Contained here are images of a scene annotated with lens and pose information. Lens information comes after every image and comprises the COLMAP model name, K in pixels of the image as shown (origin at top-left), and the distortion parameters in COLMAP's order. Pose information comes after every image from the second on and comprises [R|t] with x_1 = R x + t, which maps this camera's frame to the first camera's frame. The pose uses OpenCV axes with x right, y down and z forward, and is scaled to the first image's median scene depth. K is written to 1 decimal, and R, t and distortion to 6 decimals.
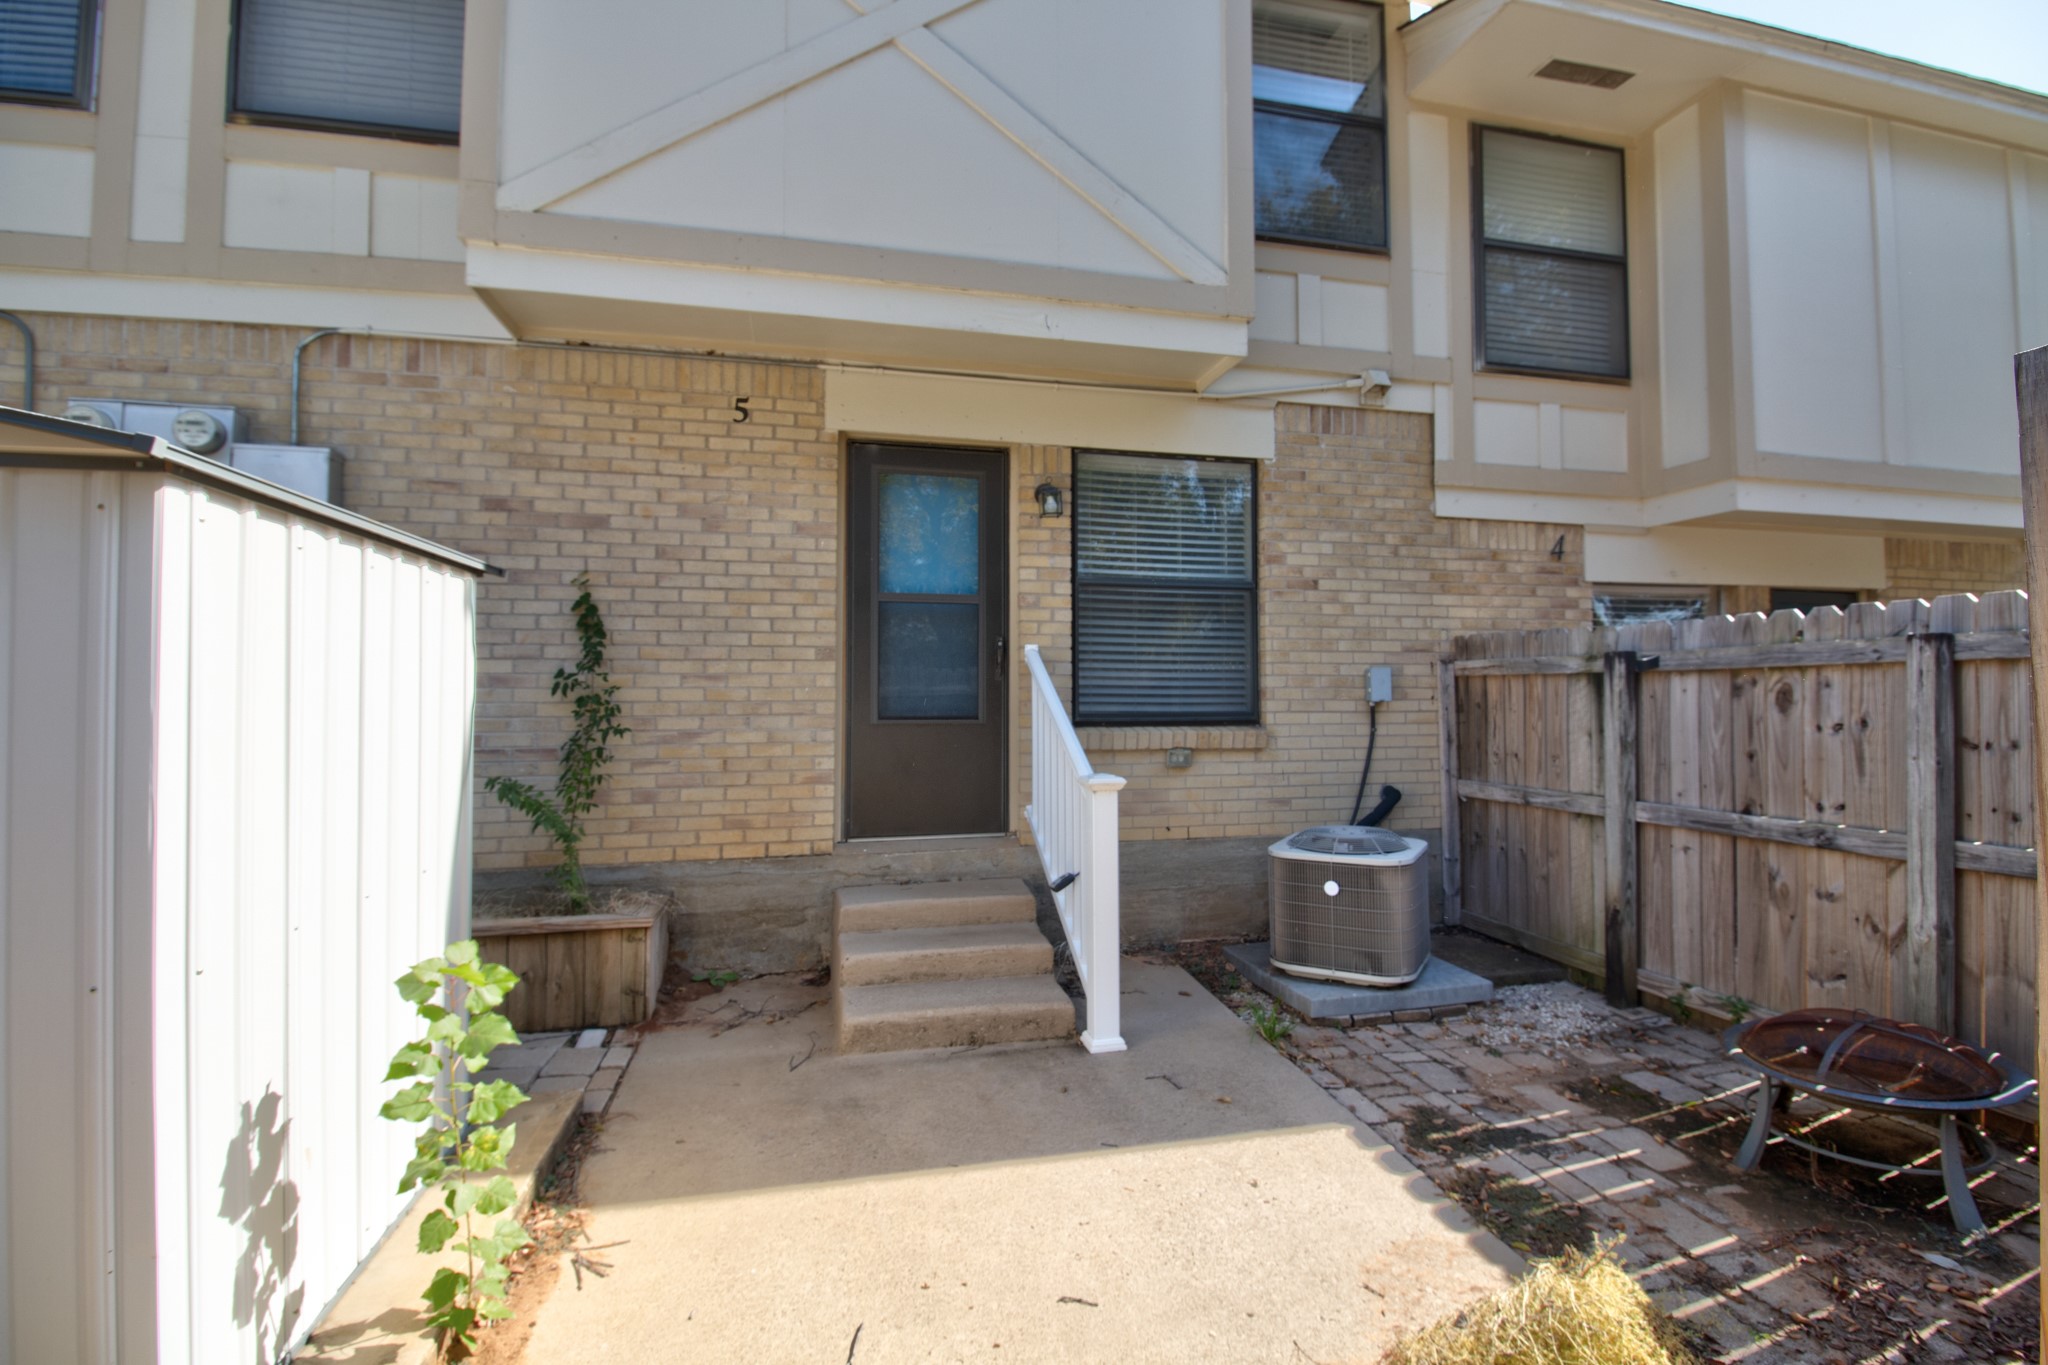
lens RADIAL K [[944.9, 0, 1071.2], [0, 944.9, 669.9], [0, 0, 1]] dist [0.001833, -0.008384]
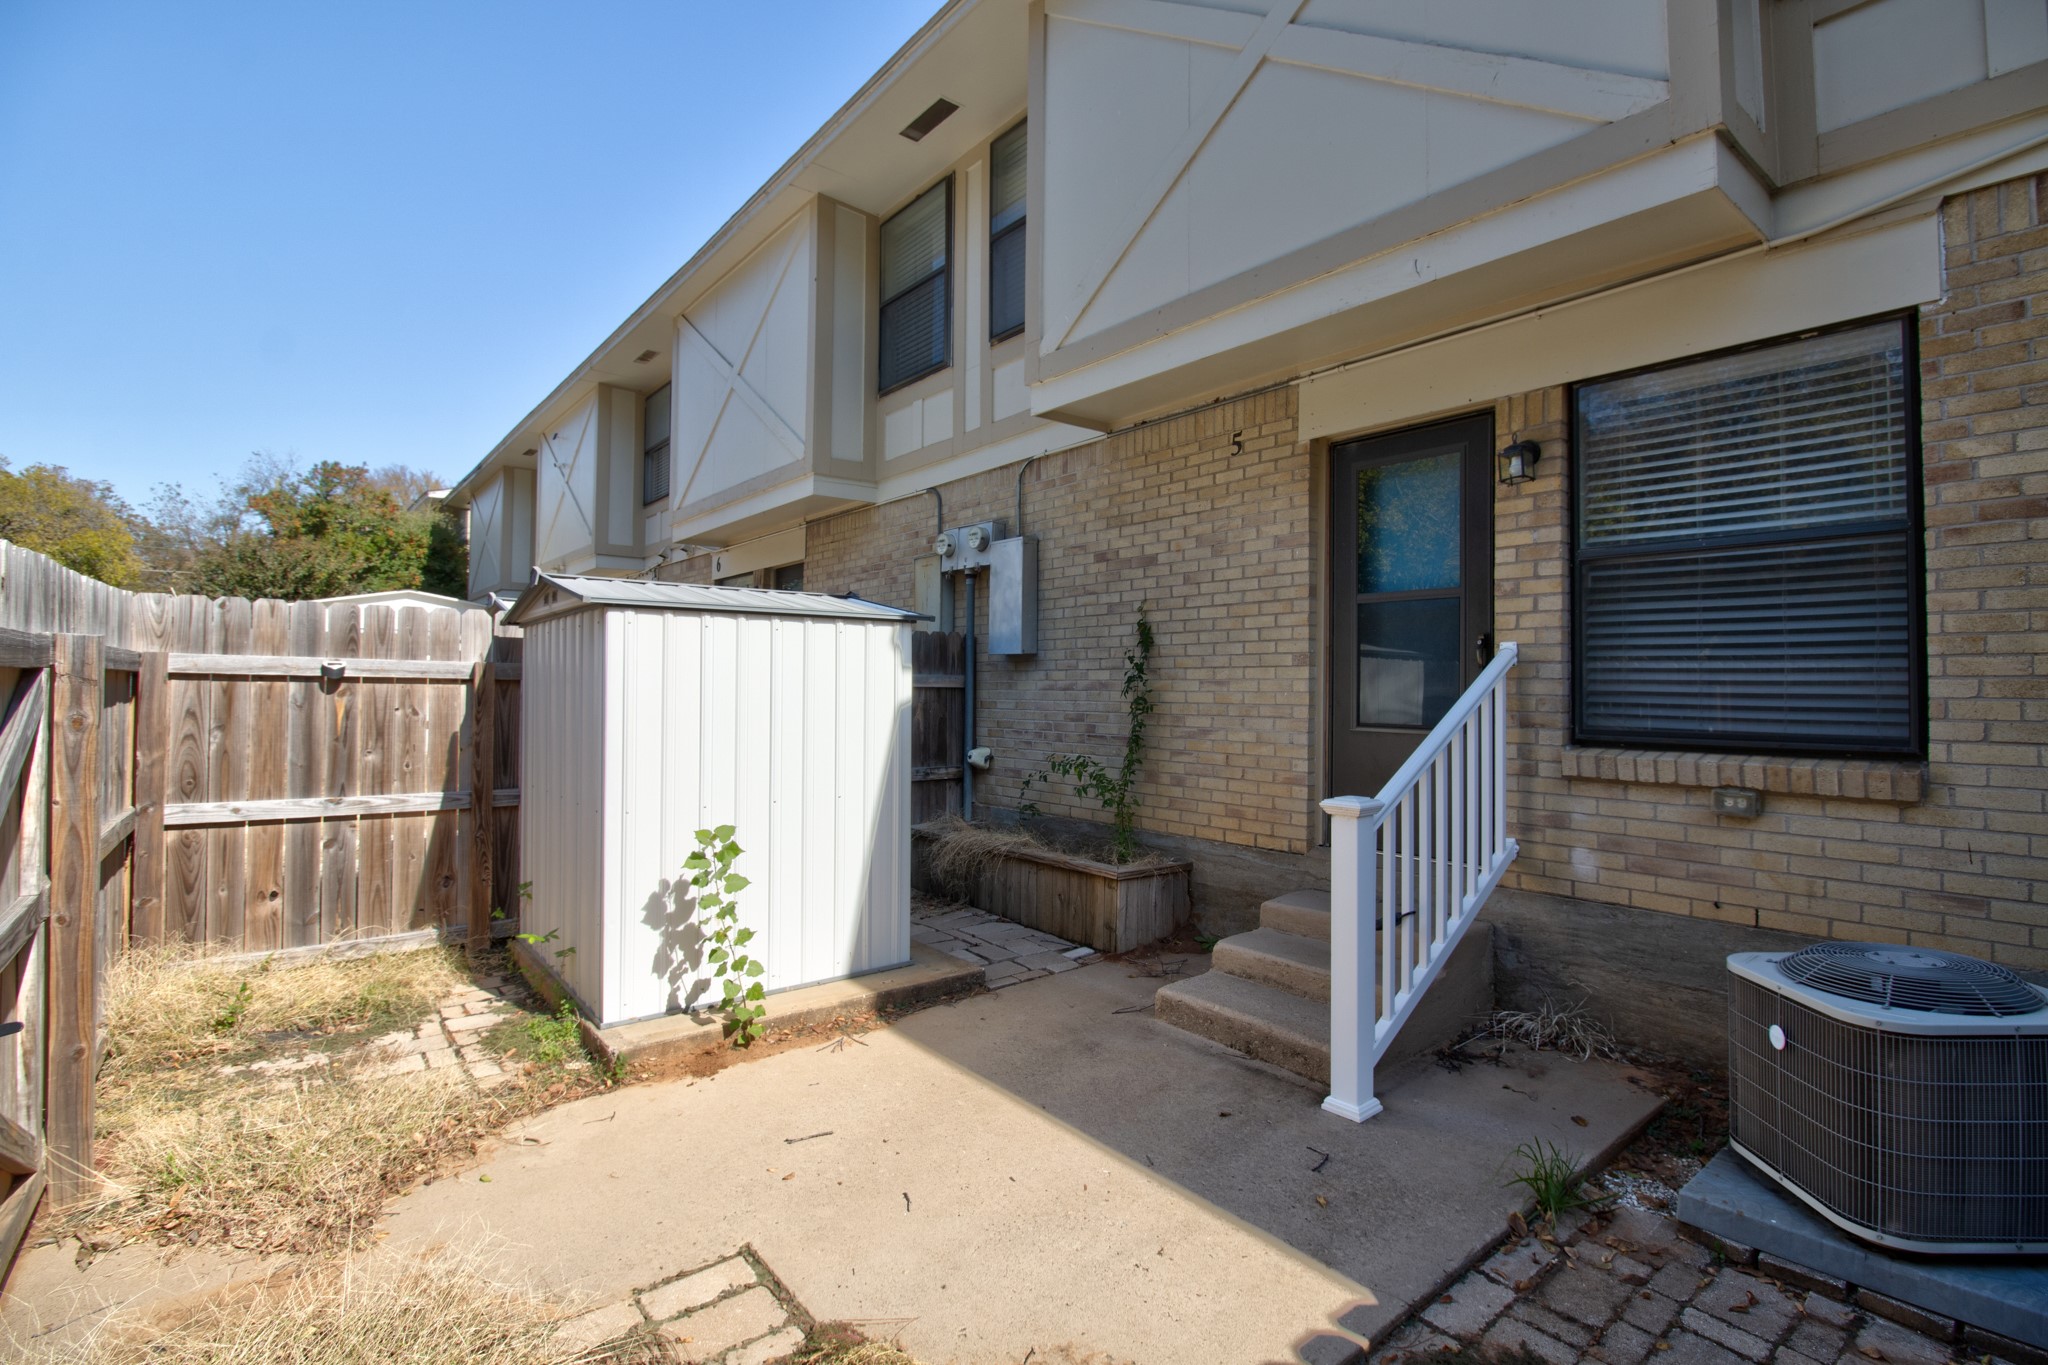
lens RADIAL K [[944.9, 0, 1027.3], [0, 944.9, 672.7], [0, 0, 1]] dist [0.001833, -0.008384]
pose [[0.435705, -0.010211, -0.900032, 0.550618], [0.014942, 0.999880, -0.004111, -0.003138], [0.899966, -0.011657, 0.435805, 0.287970]]
